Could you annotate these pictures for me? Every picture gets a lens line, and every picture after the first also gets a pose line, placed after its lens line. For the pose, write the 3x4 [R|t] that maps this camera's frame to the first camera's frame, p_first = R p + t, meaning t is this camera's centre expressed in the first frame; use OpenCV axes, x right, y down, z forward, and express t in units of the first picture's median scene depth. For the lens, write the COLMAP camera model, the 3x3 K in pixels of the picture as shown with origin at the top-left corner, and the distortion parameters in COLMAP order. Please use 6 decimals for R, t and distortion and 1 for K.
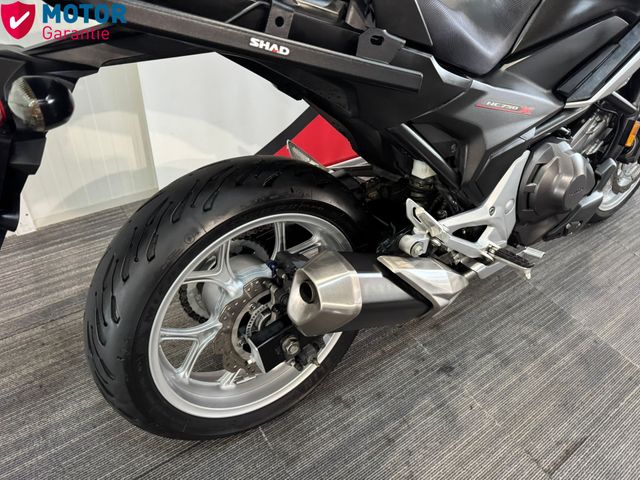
lens RADIAL K [[456.1, 0, 319.0], [0, 456.1, 238.8], [0, 0, 1]] dist [0.030865, -0.042804]
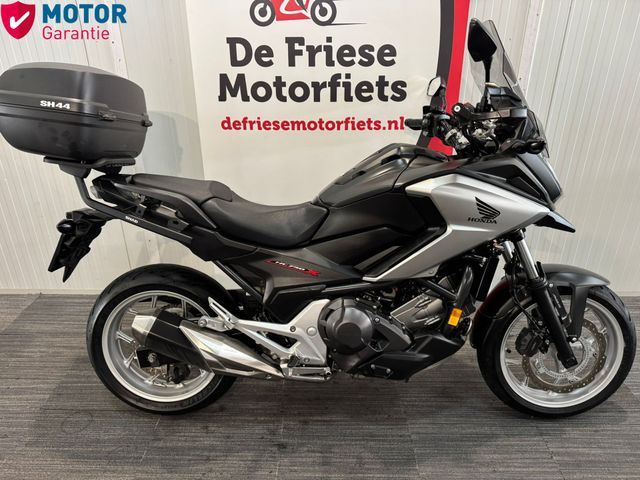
lens RADIAL K [[456.1, 0, 316.3], [0, 456.1, 243.1], [0, 0, 1]] dist [0.030865, -0.042804]
pose [[0.798759, 0.145916, -0.583689, 1.282663], [-0.325275, 0.920872, -0.214919, -0.022569], [0.506143, 0.361528, 0.783018, -0.308435]]
